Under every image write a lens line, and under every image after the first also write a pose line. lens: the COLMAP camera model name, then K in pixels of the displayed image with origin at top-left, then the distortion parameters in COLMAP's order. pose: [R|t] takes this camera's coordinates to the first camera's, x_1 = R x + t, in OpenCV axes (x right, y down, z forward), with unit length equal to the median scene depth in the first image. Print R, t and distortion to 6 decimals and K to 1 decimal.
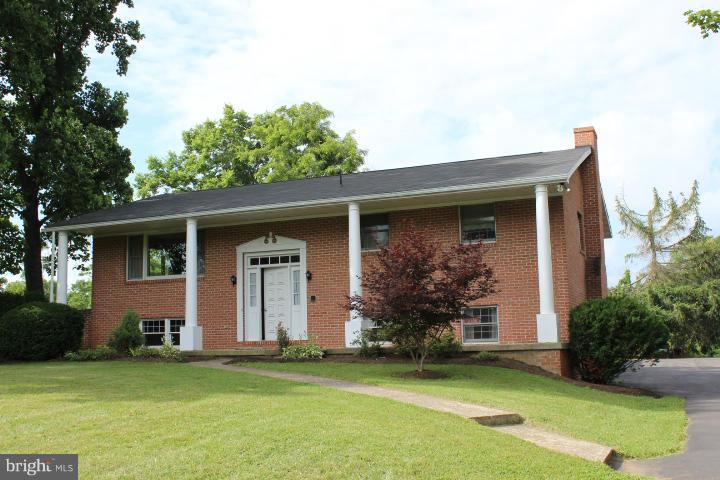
lens RADIAL K [[820.5, 0, 360.0], [0, 820.5, 240.0], [0, 0, 1]] dist [-0.051538, 0.034878]
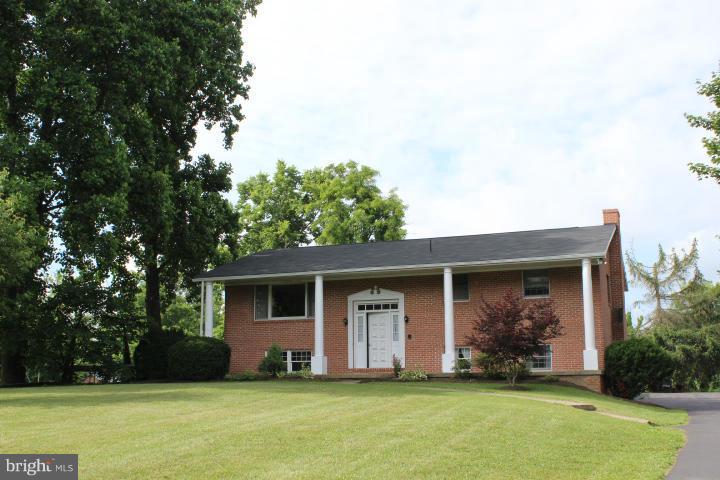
lens RADIAL K [[896.3, 0, 360.0], [0, 896.3, 240.0], [0, 0, 1]] dist [-0.010345, -0.020142]
pose [[0.999347, 0.017953, 0.031359, -0.168050], [-0.016835, 0.999225, -0.035574, -0.029134], [-0.031973, 0.035023, 0.998875, -0.413497]]
